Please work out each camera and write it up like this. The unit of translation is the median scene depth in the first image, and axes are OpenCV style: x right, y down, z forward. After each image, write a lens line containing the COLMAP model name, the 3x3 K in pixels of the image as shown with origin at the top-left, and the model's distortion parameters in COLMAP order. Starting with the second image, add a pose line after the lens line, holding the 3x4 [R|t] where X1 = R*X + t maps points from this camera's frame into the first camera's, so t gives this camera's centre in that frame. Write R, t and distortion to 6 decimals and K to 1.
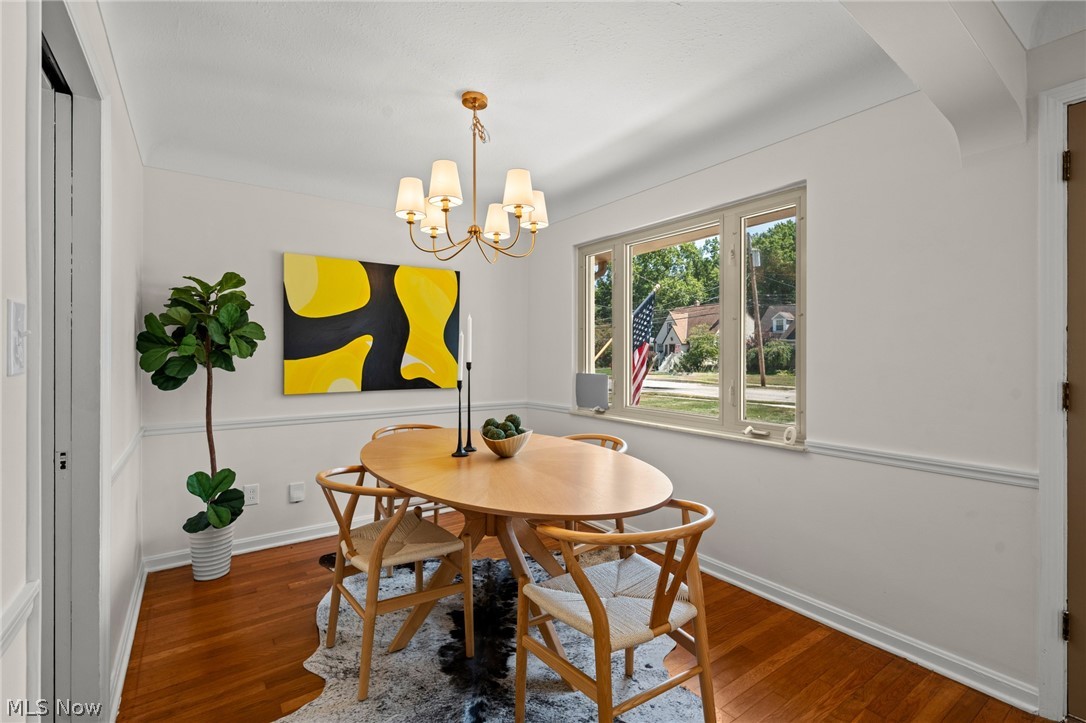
lens RADIAL K [[486.1, 0, 540.4], [0, 486.1, 352.9], [0, 0, 1]] dist [-0.001979, 0.000281]
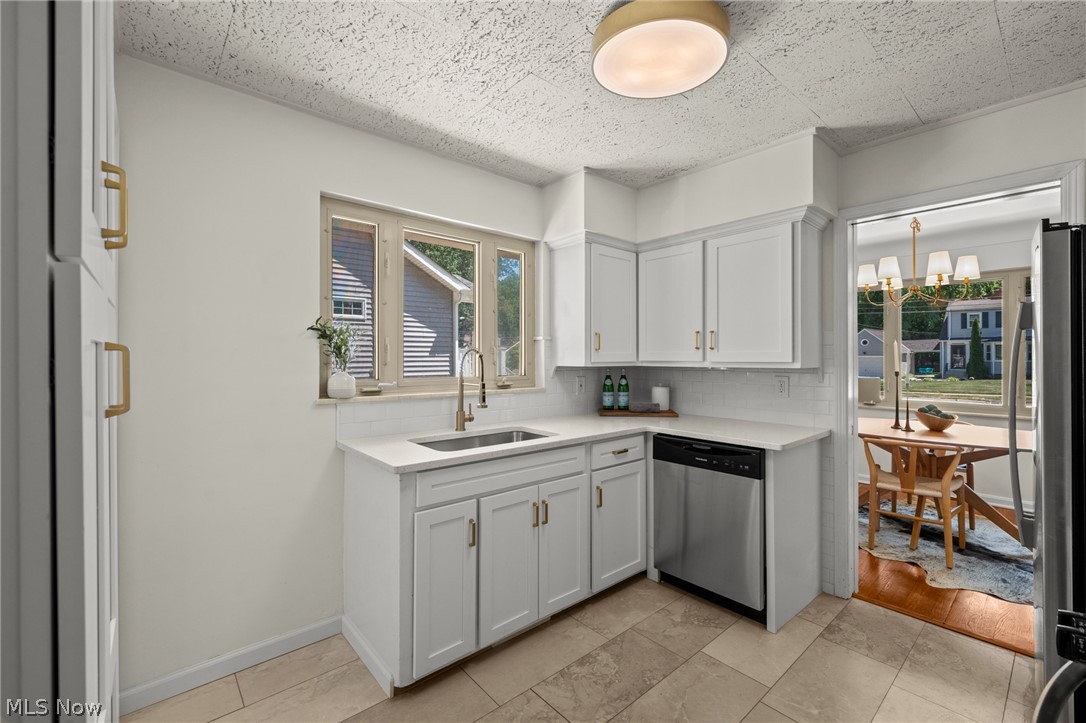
lens RADIAL K [[460.0, 0, 547.3], [0, 460.0, 354.0], [0, 0, 1]] dist [0.001883, 0.000154]
pose [[0.994913, -0.002067, 0.100717, -1.314445], [0.002386, 0.999992, -0.003053, -0.035682], [-0.100710, 0.003277, 0.994910, -0.337817]]
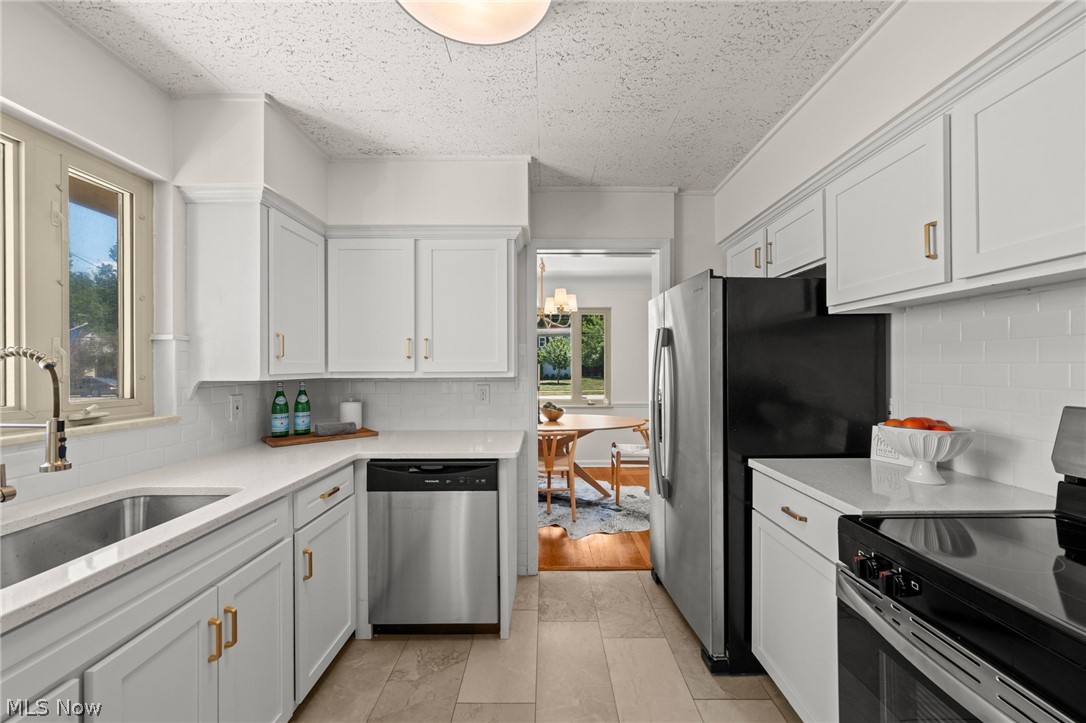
lens RADIAL K [[415.8, 0, 546.9], [0, 415.8, 365.4], [0, 0, 1]] dist [-0.001379, -0.000281]
pose [[0.578466, -0.002457, 0.815703, -1.404044], [0.001250, 0.999997, 0.002125, -0.035485], [-0.815706, -0.000210, 0.578467, -0.046021]]
